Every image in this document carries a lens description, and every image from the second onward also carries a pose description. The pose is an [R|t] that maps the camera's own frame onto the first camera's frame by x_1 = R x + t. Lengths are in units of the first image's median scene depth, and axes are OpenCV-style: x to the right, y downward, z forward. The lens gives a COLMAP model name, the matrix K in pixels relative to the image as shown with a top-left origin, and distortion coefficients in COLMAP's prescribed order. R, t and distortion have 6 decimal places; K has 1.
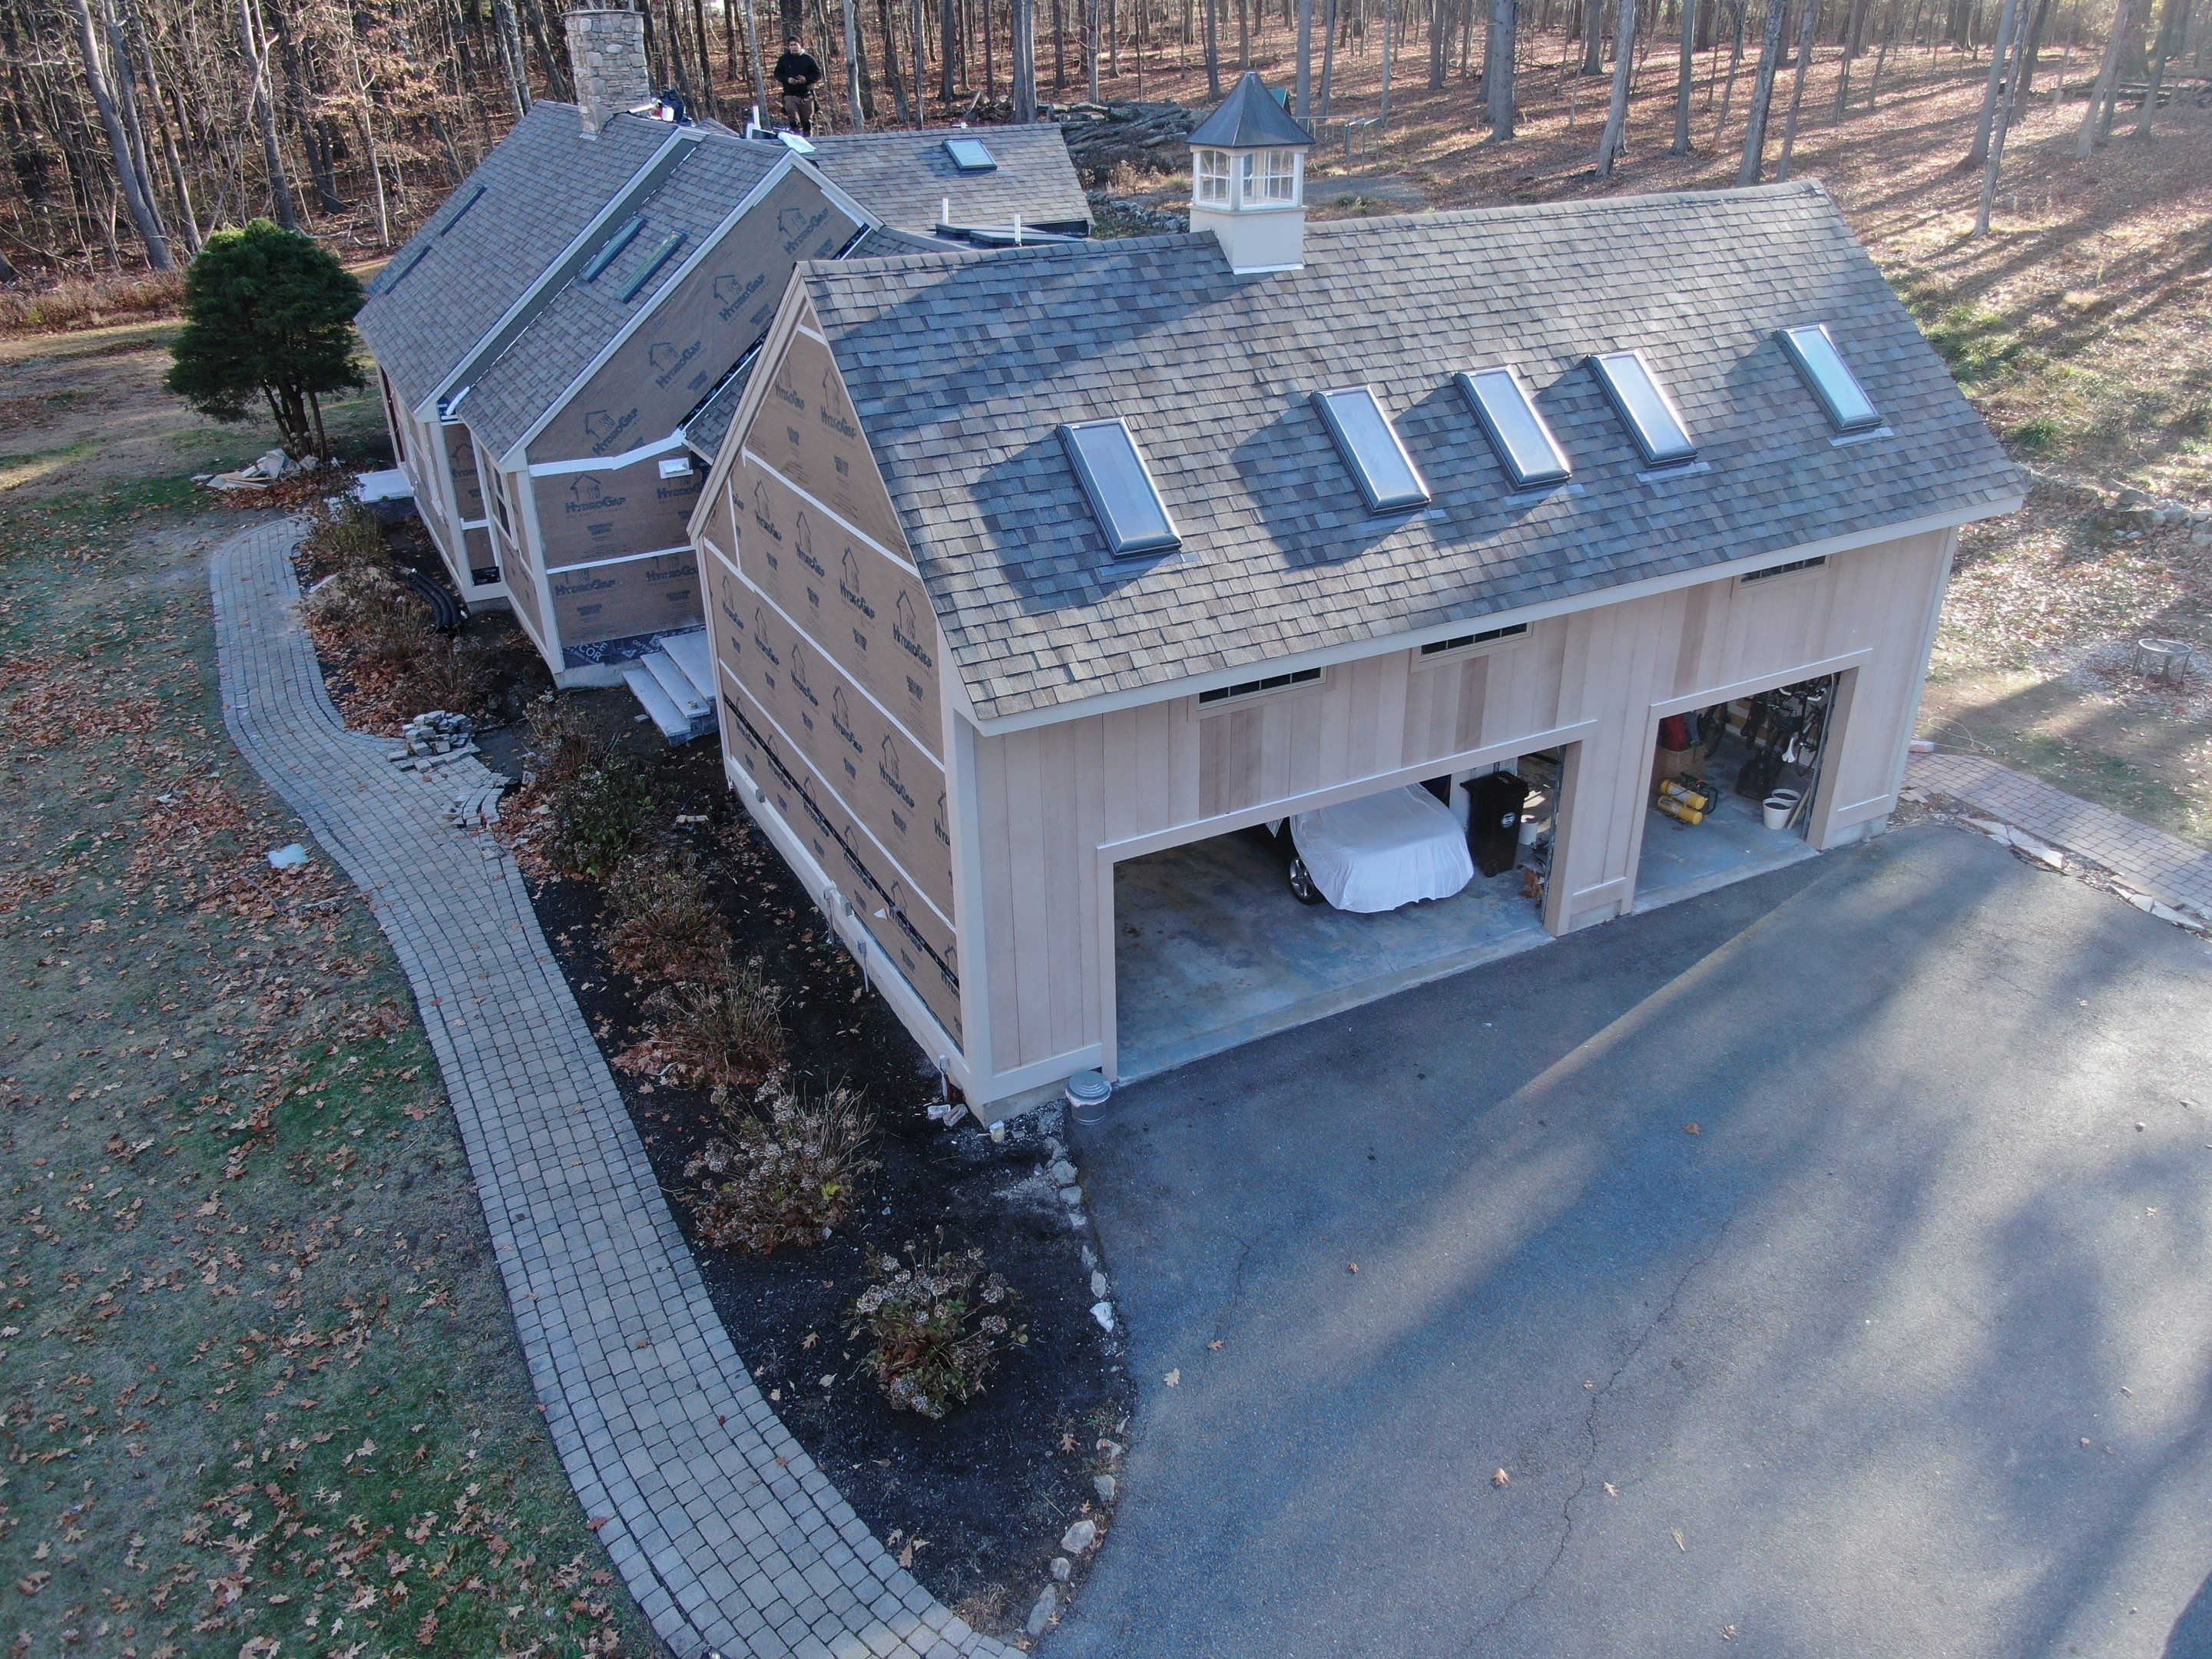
lens RADIAL K [[1560.0, 0, 1106.0], [0, 1560.0, 829.5], [0, 0, 1]] dist [-0.021975, 0.003856]
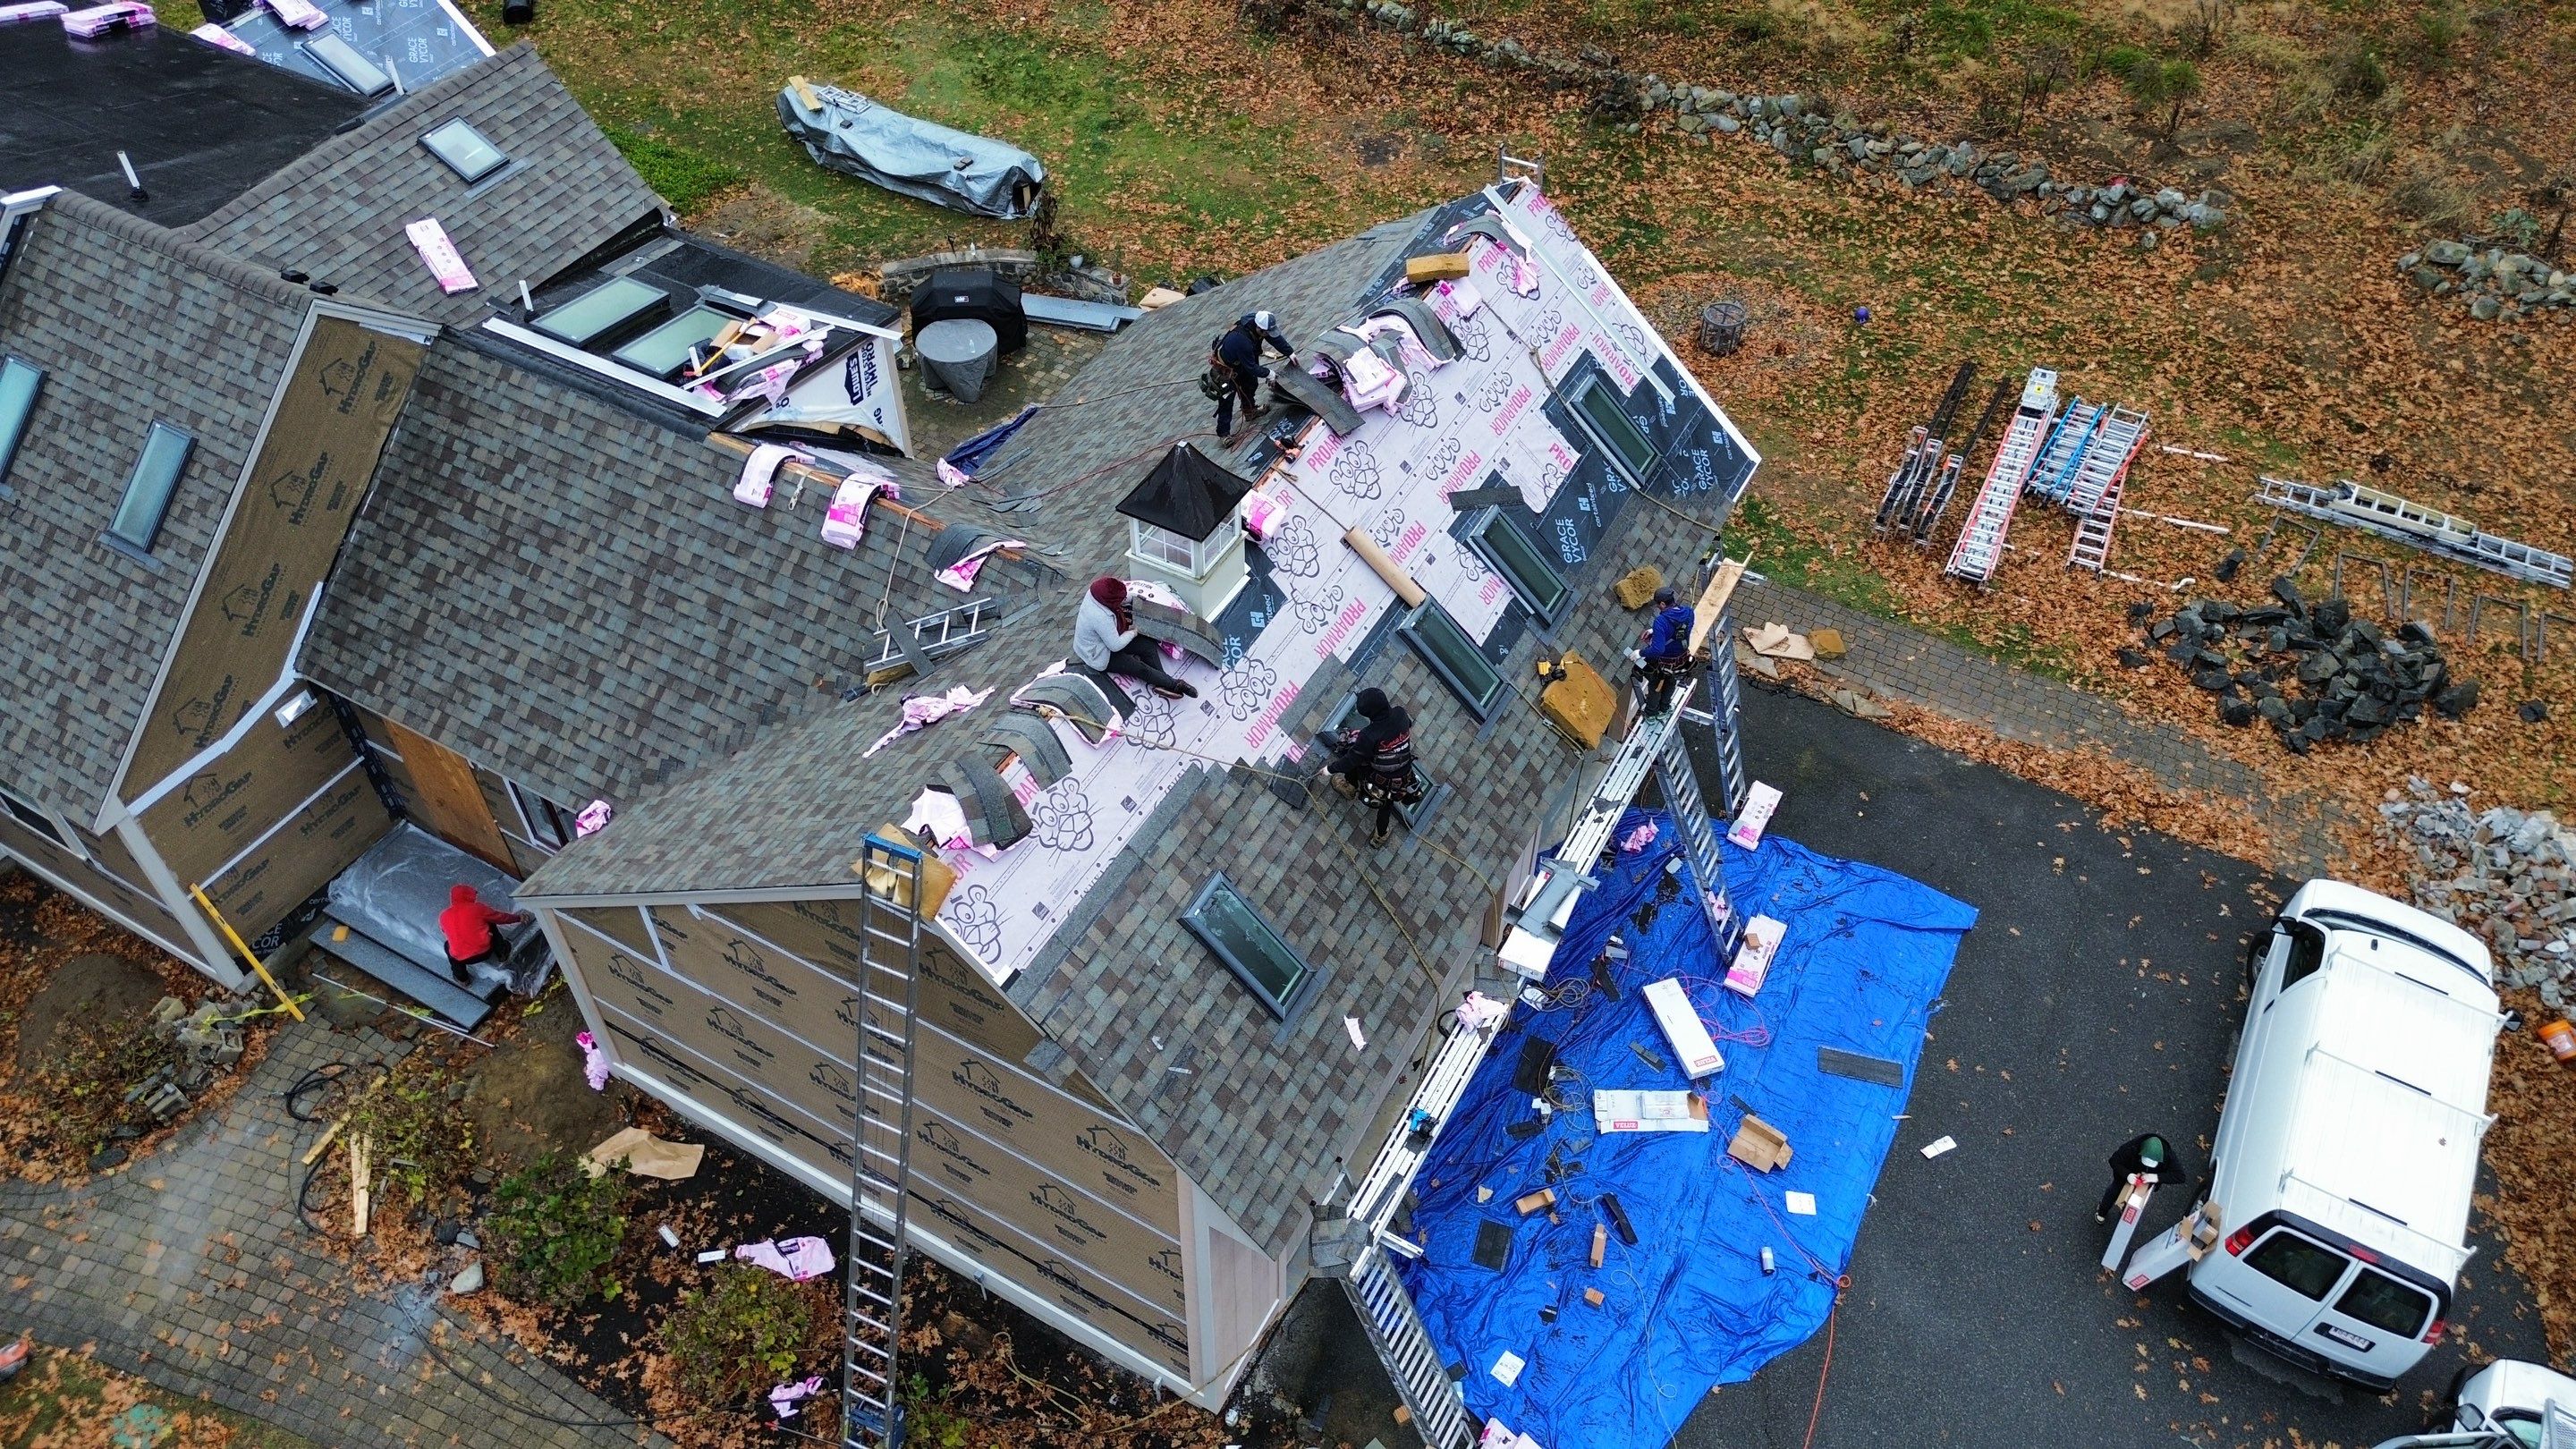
lens RADIAL K [[1812.1, 0, 1288.0], [0, 1812.1, 724.5], [0, 0, 1]] dist [0.015203, 0.001560]
pose [[0.837153, -0.383750, 0.389757, -0.208730], [0.229875, 0.893433, 0.385920, -0.438681], [-0.496319, -0.233479, 0.836155, -0.007168]]
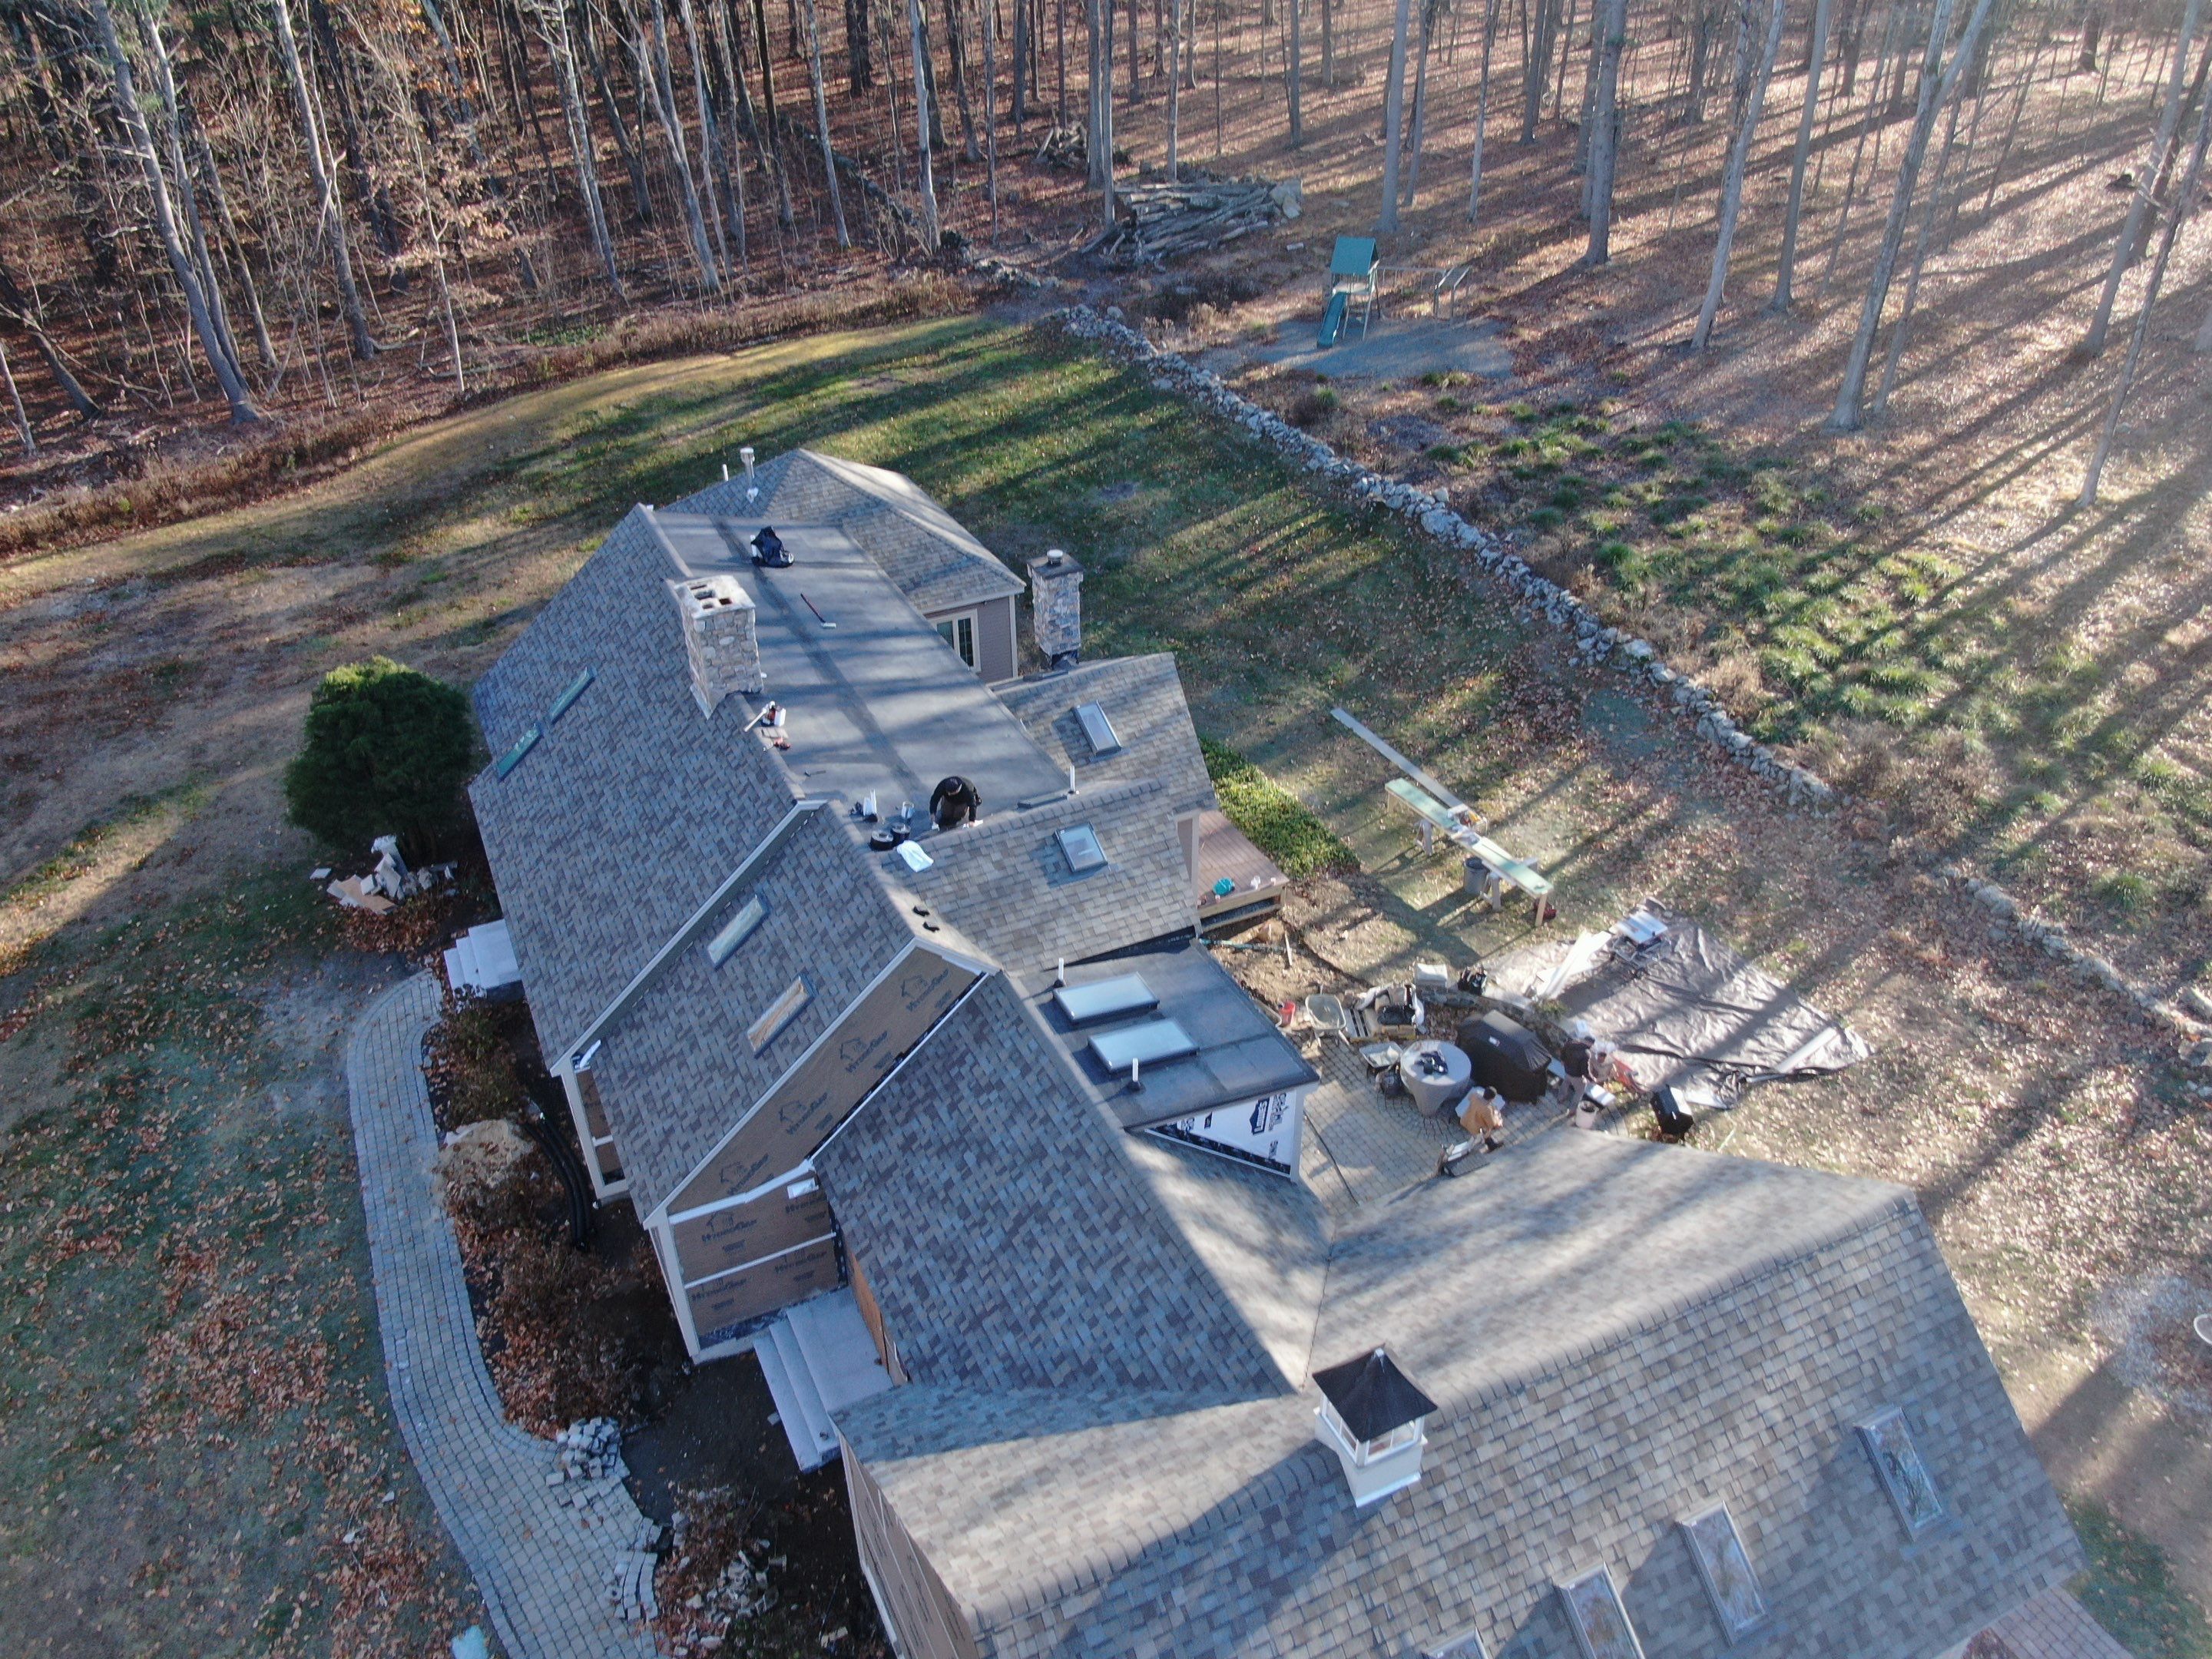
lens RADIAL K [[1560.0, 0, 1106.0], [0, 1560.0, 829.5], [0, 0, 1]] dist [-0.021975, 0.003856]
pose [[0.999362, 0.020835, -0.029006, -0.042361], [-0.017820, 0.994772, 0.100553, -0.556662], [0.030949, -0.099972, 0.994509, -0.022940]]
